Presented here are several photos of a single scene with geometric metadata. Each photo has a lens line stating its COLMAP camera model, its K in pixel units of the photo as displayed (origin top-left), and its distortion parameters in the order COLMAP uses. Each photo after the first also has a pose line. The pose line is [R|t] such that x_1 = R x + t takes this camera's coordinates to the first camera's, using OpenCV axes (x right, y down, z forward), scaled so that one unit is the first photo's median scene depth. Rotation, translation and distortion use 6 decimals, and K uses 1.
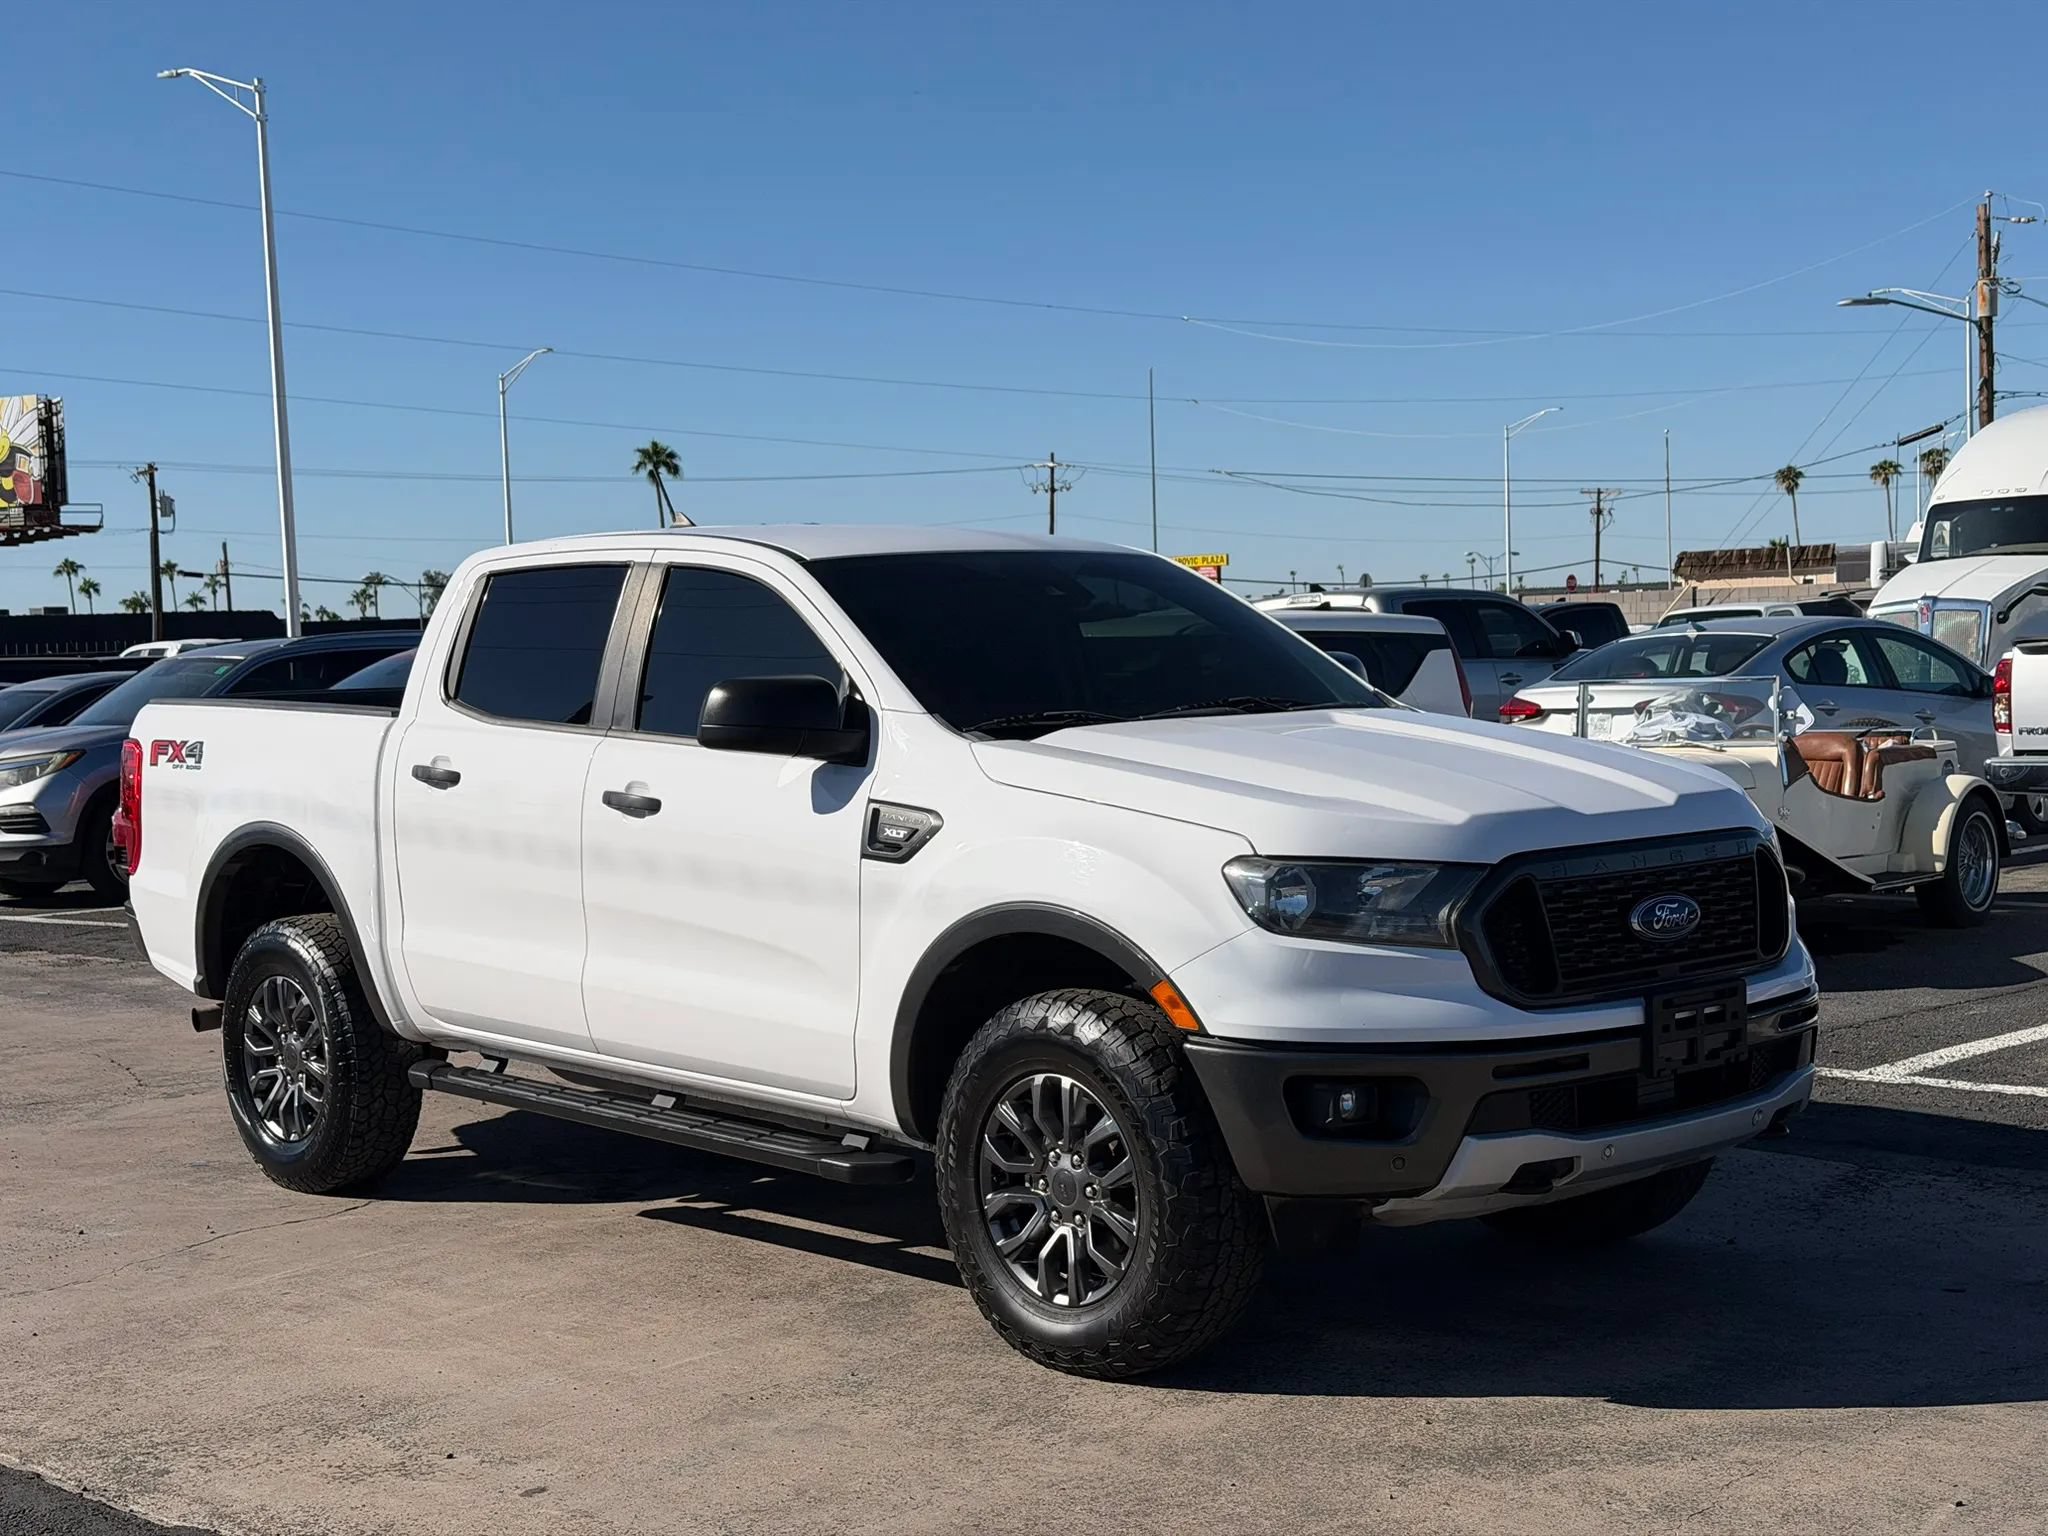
lens RADIAL K [[2898.4, 0, 1082.8], [0, 2898.4, 801.8], [0, 0, 1]] dist [0.126125, -0.020361]
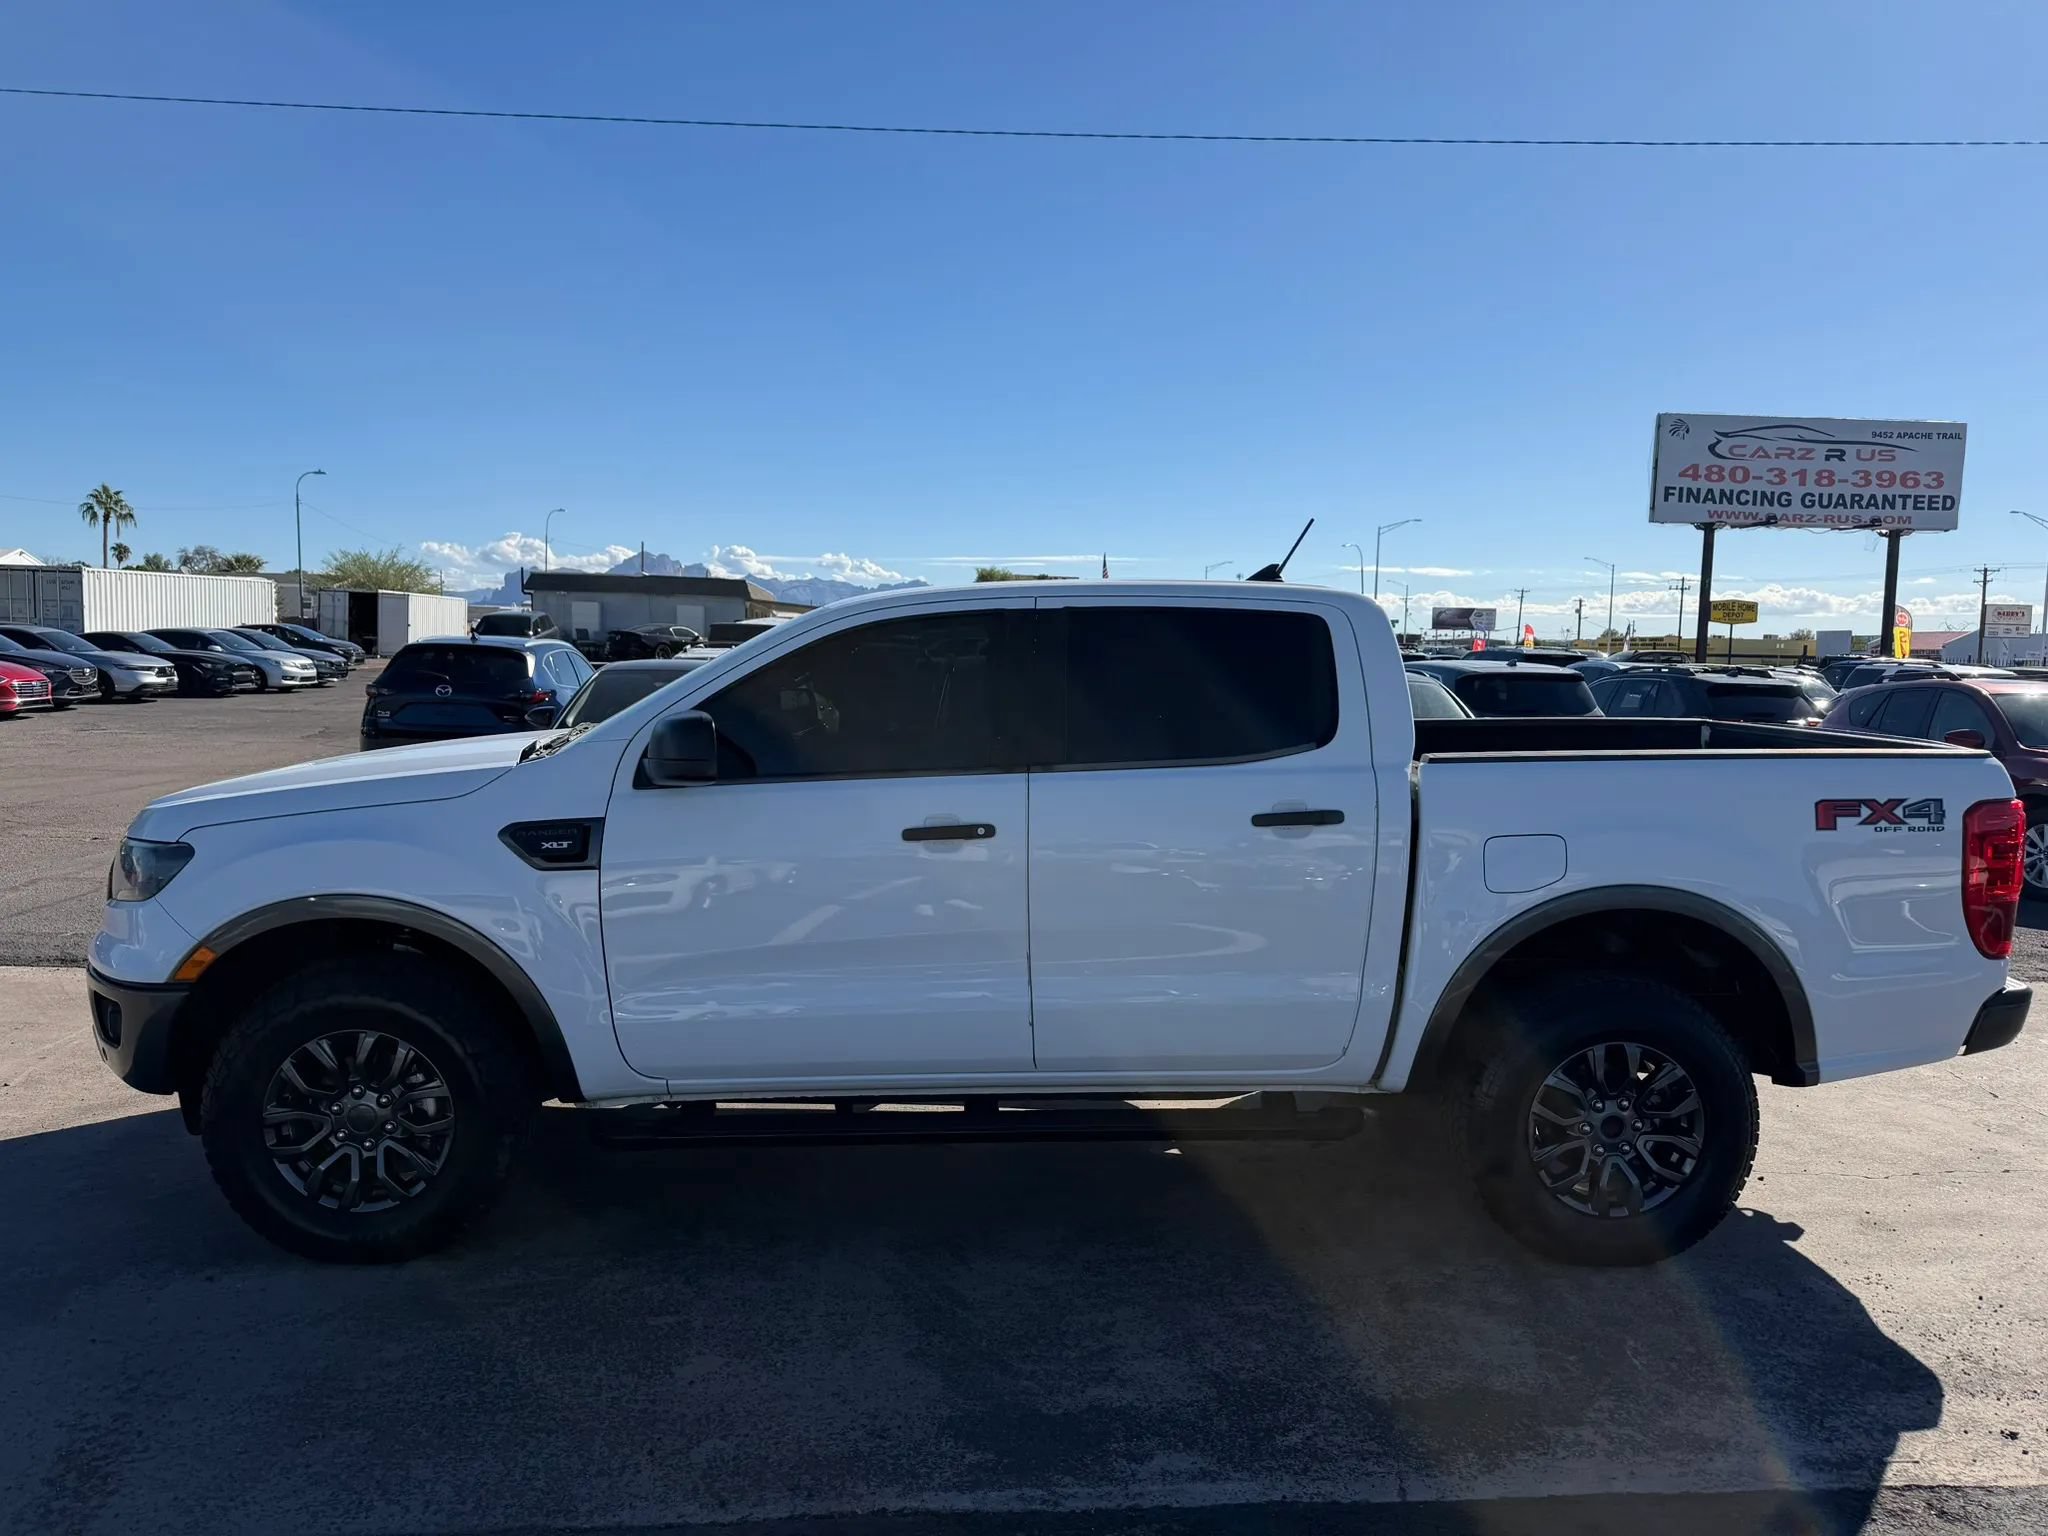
lens RADIAL K [[1435.1, 0, 992.6], [0, 1435.1, 767.9], [0, 0, 1]] dist [0.003716, -0.000067]
pose [[-0.662604, 0.084084, -0.744235, 0.432847], [-0.042155, 0.987916, 0.149146, -0.126475], [0.747783, 0.130198, -0.651052, 1.632228]]
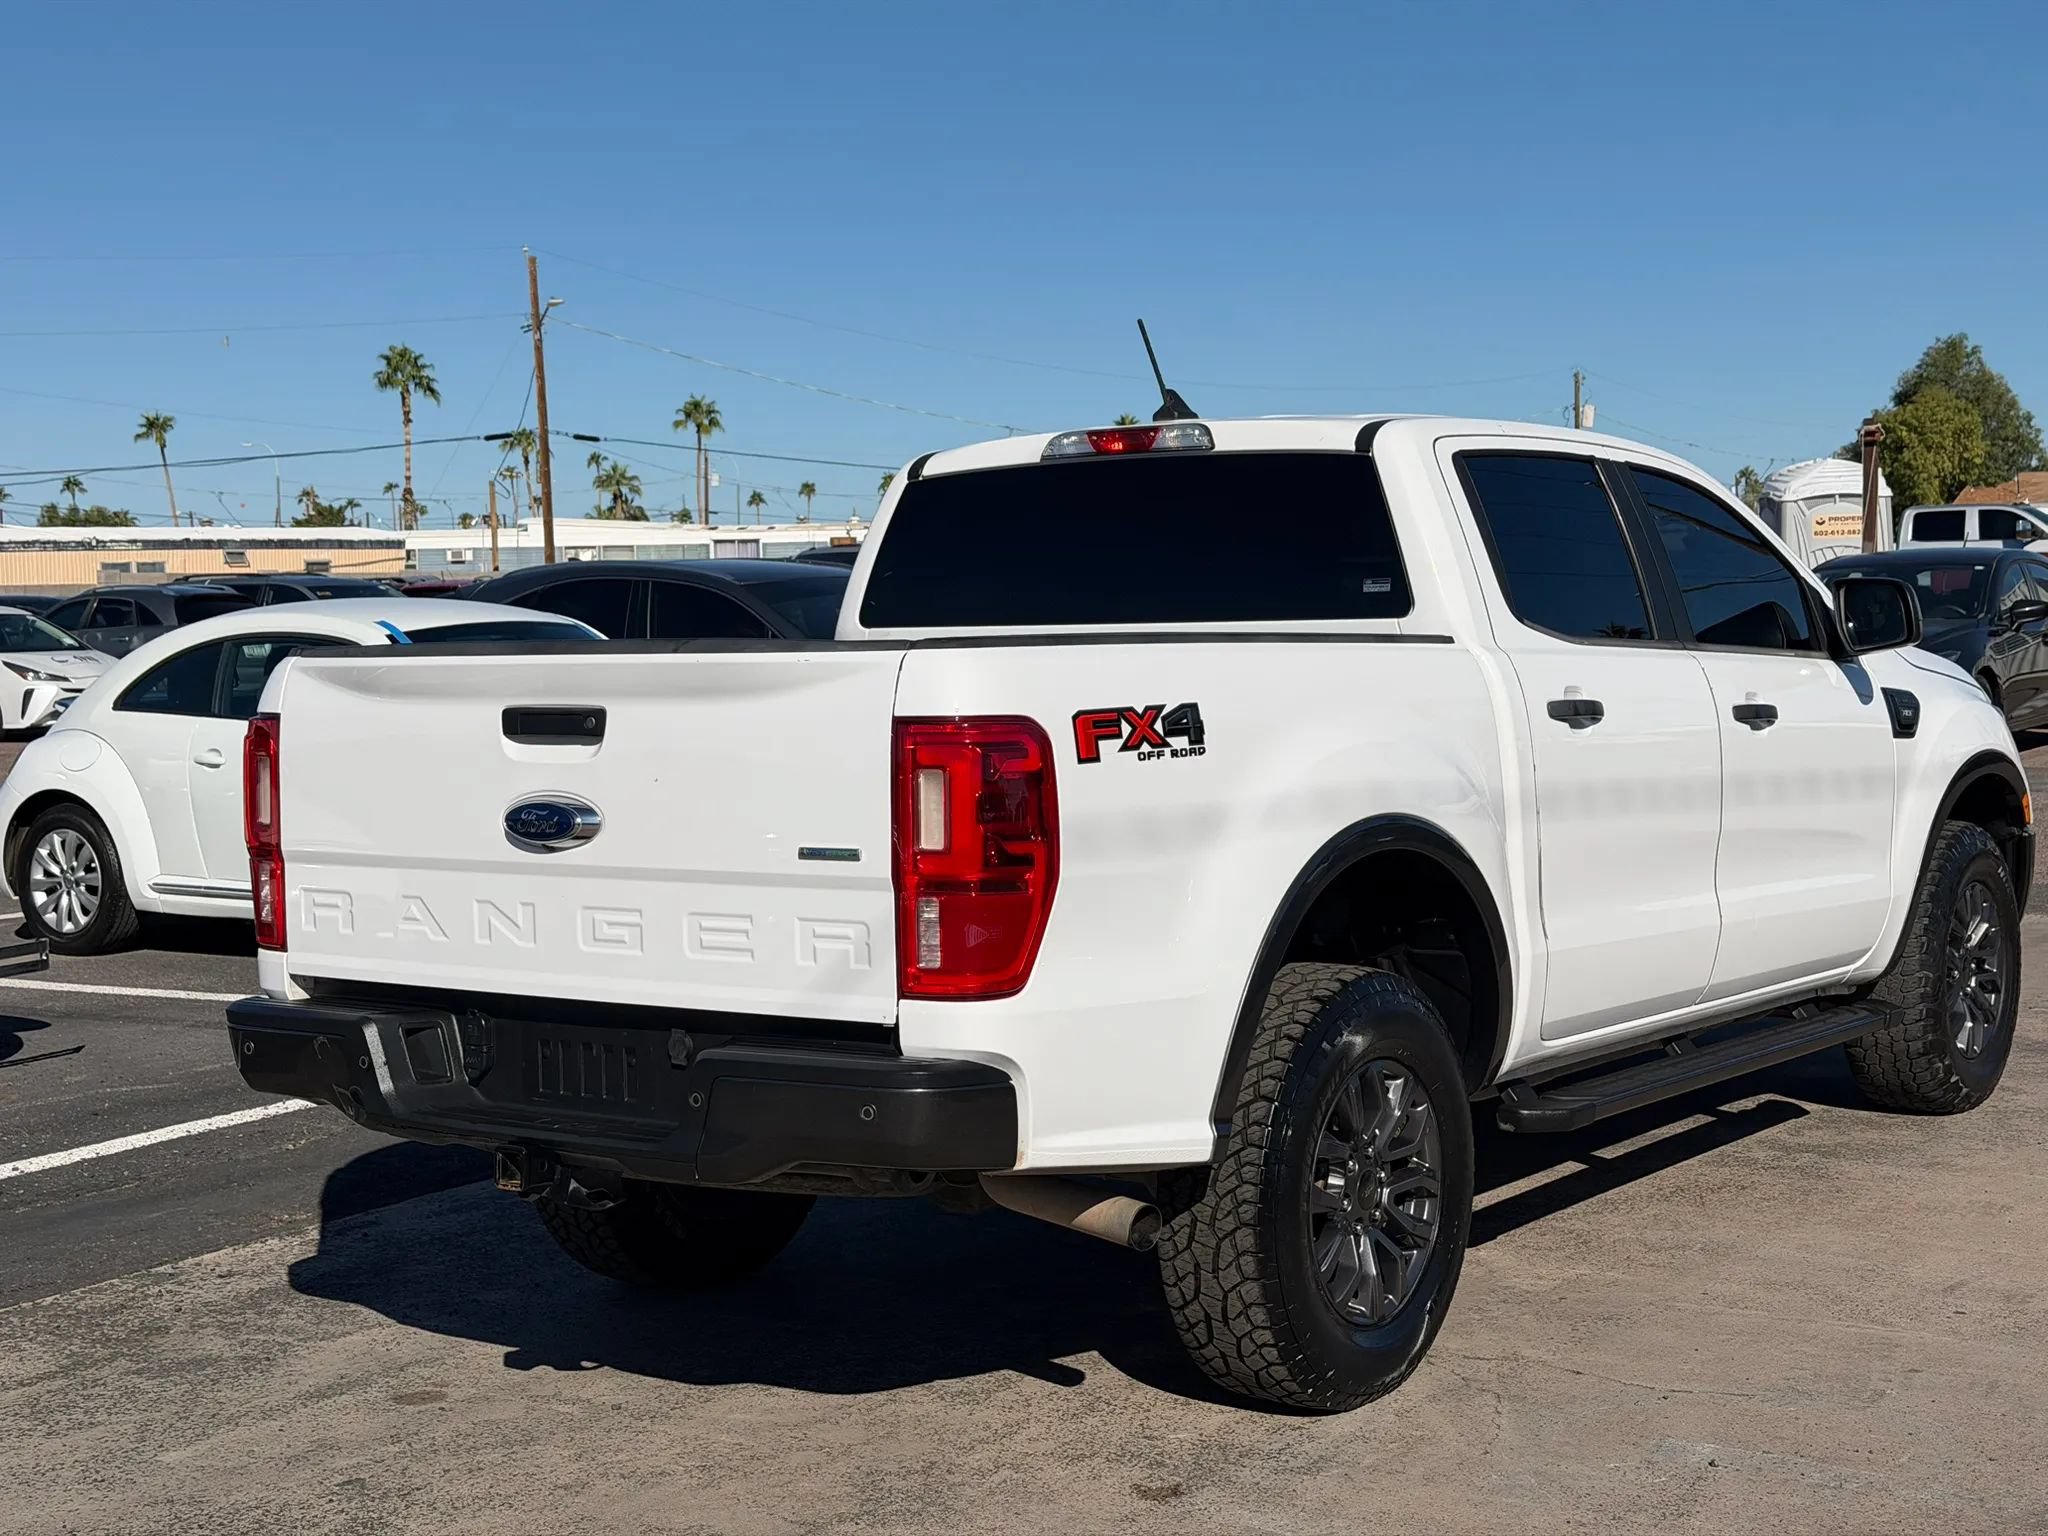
lens RADIAL K [[2755.5, 0, 1040.4], [0, 2755.5, 791.1], [0, 0, 1]] dist [0.226521, -0.530261]
pose [[-0.185989, -0.033158, 0.981992, -1.075714], [0.087078, 0.994942, 0.050088, -0.043743], [-0.978686, 0.094826, -0.182160, 1.495224]]
